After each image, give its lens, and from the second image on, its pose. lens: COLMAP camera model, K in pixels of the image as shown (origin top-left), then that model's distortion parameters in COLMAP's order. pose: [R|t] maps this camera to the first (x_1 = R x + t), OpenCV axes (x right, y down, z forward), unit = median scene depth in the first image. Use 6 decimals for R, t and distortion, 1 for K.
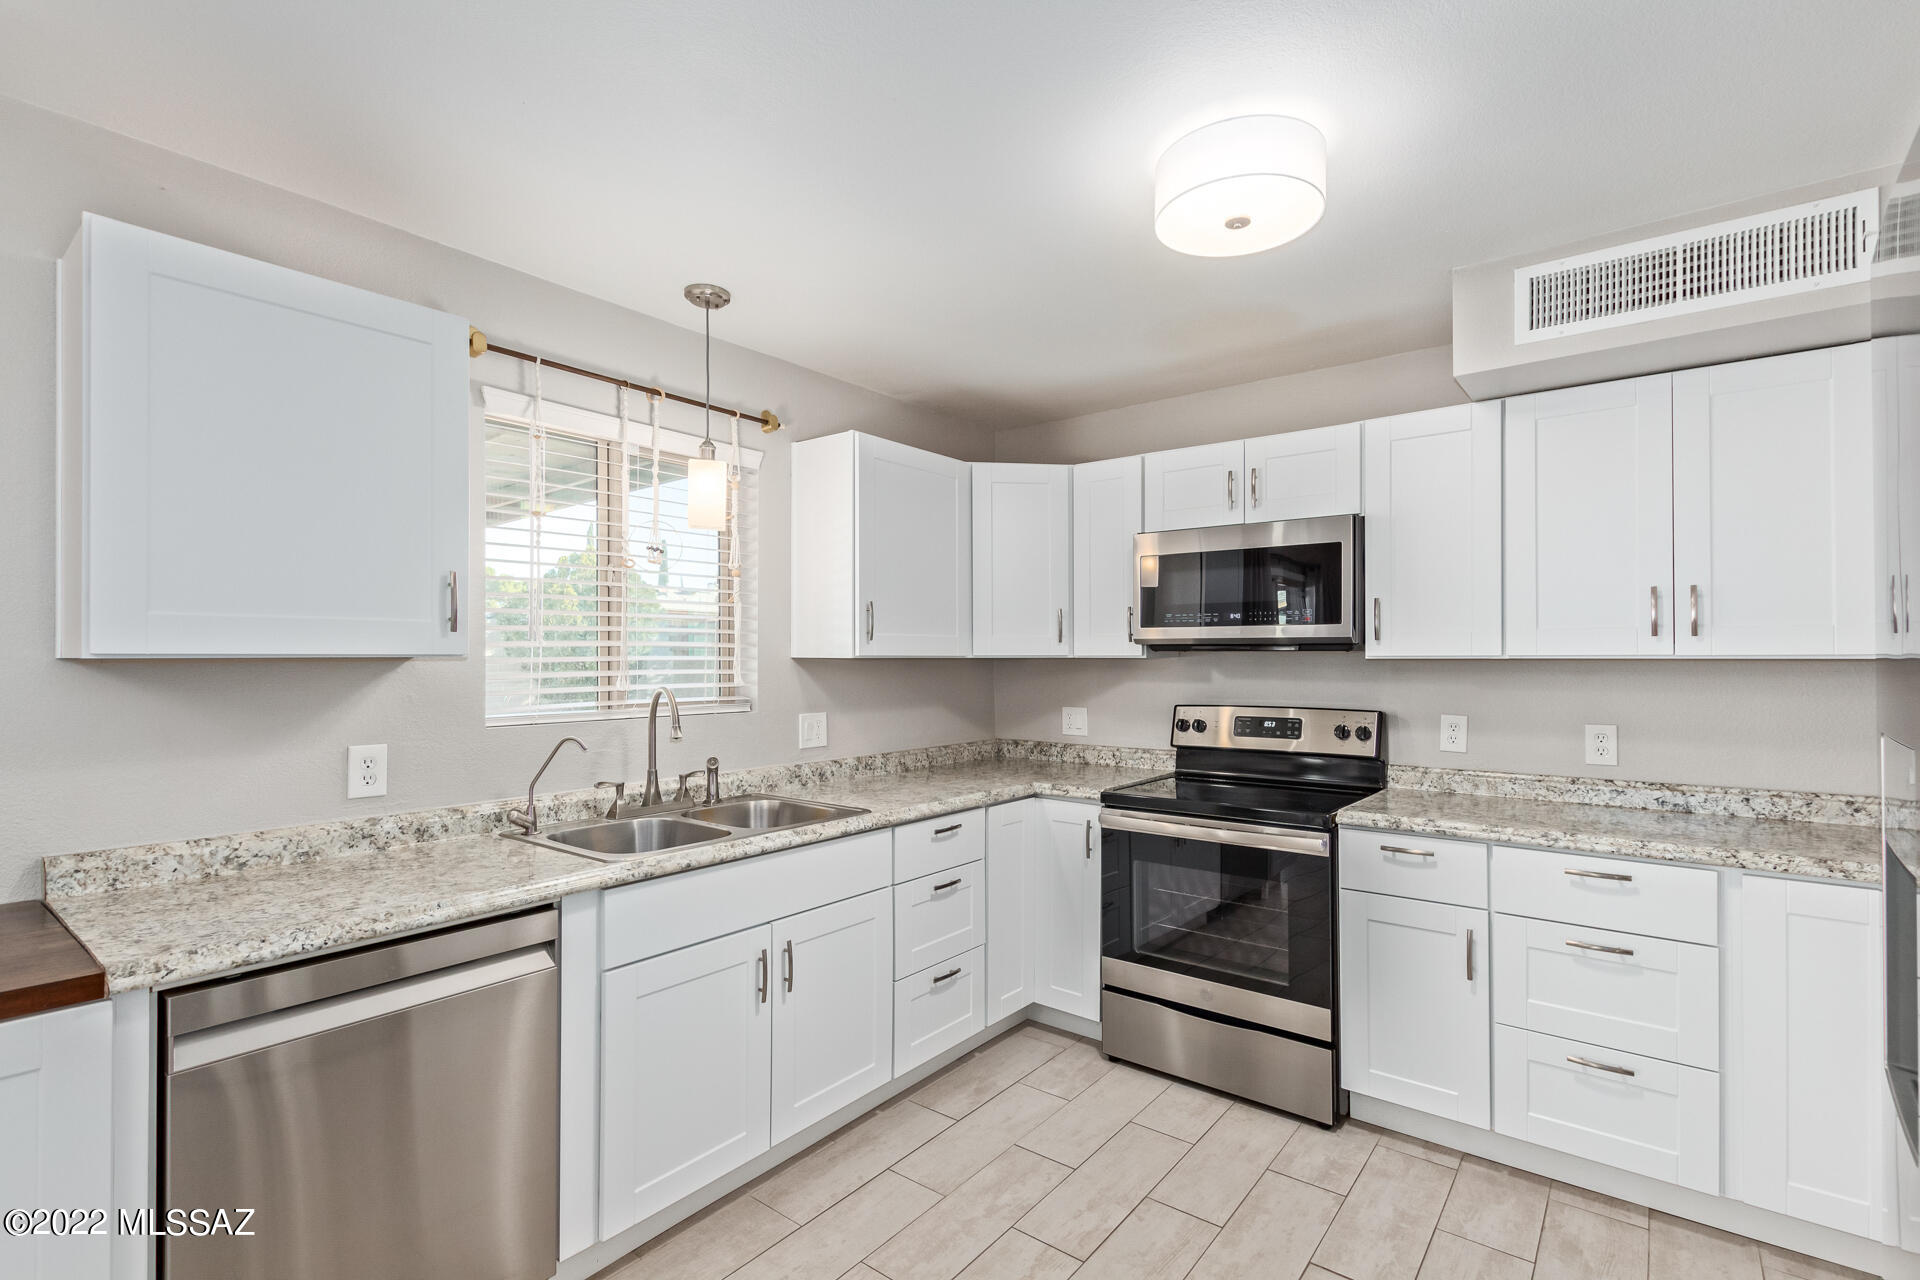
lens RADIAL K [[866.6, 0, 972.1], [0, 866.6, 653.7], [0, 0, 1]] dist [0.001482, -0.001668]
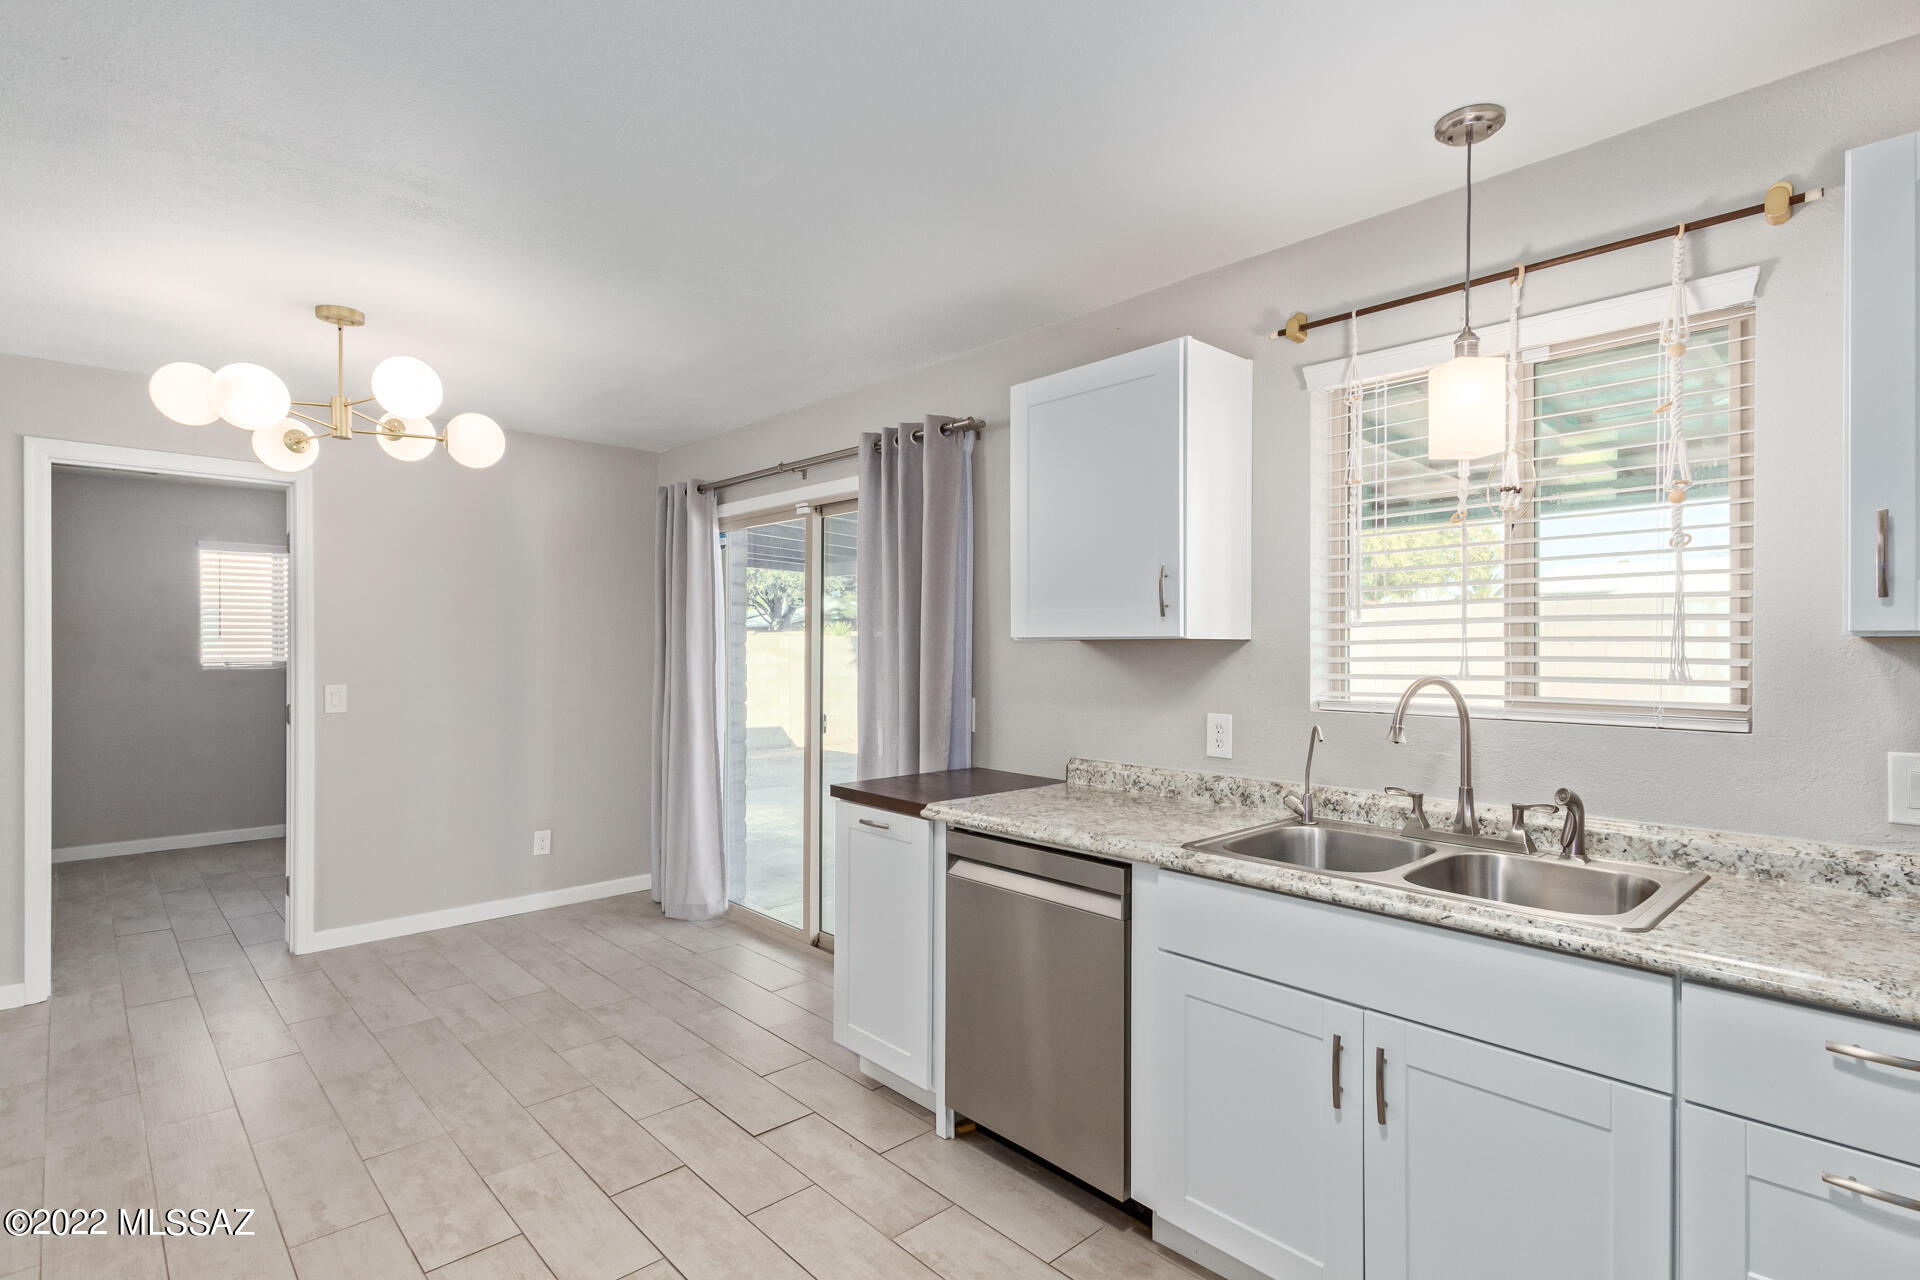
lens RADIAL K [[950.7, 0, 948.0], [0, 950.7, 641.5], [0, 0, 1]] dist [-0.006480, -0.001496]
pose [[-0.182393, -0.002992, -0.983221, 0.535375], [0.006560, 0.999969, -0.004259, 0.008100], [0.983204, -0.007227, -0.182368, 0.723371]]
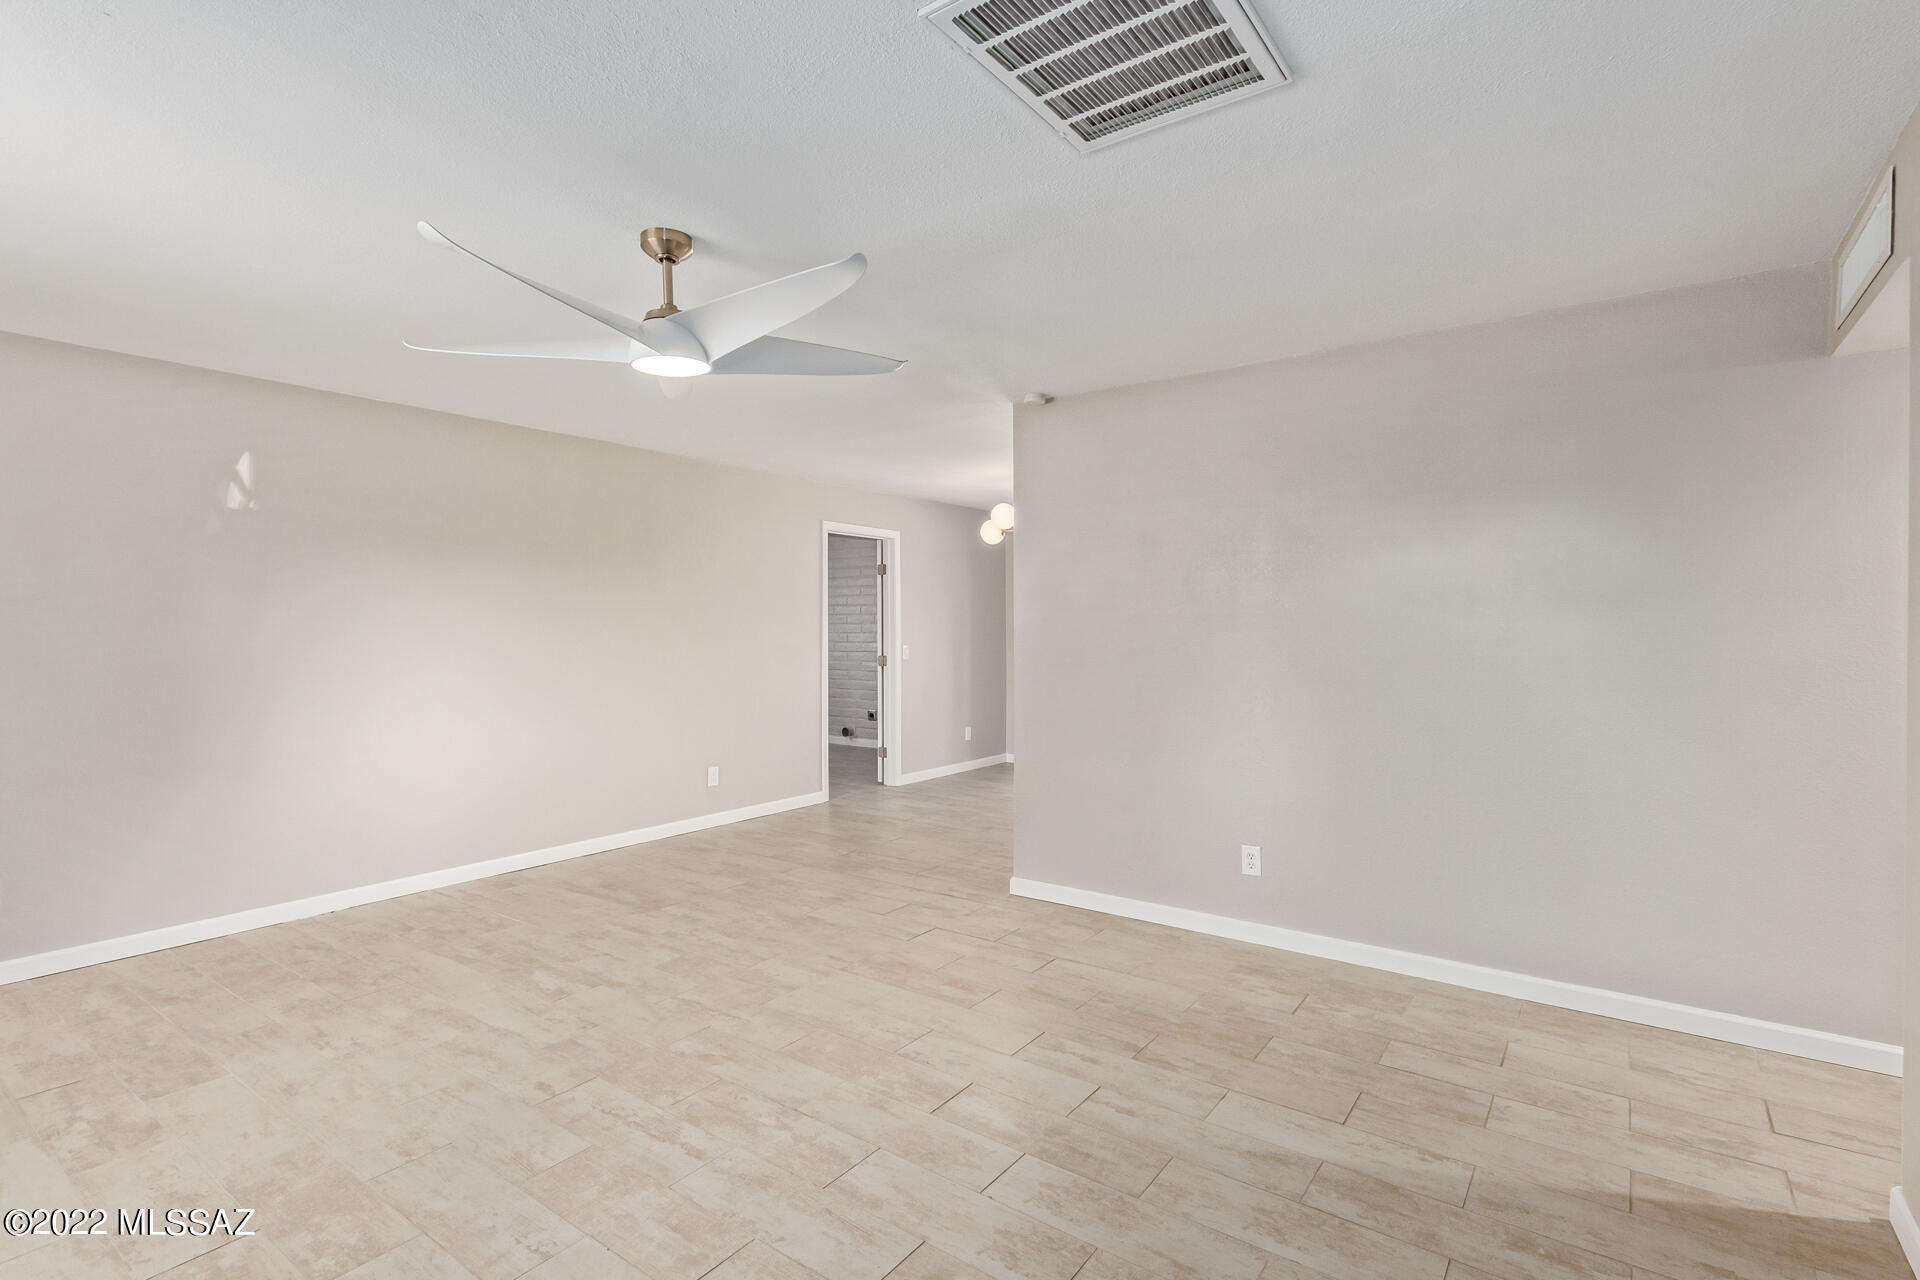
lens RADIAL K [[906.7, 0, 975.6], [0, 906.7, 640.6], [0, 0, 1]] dist [-0.003568, -0.001841]
pose [[0.039907, 0.010330, -0.999150, 2.022055], [0.003001, 0.999941, 0.010458, 0.037986], [0.999199, -0.003416, 0.039873, -0.537629]]
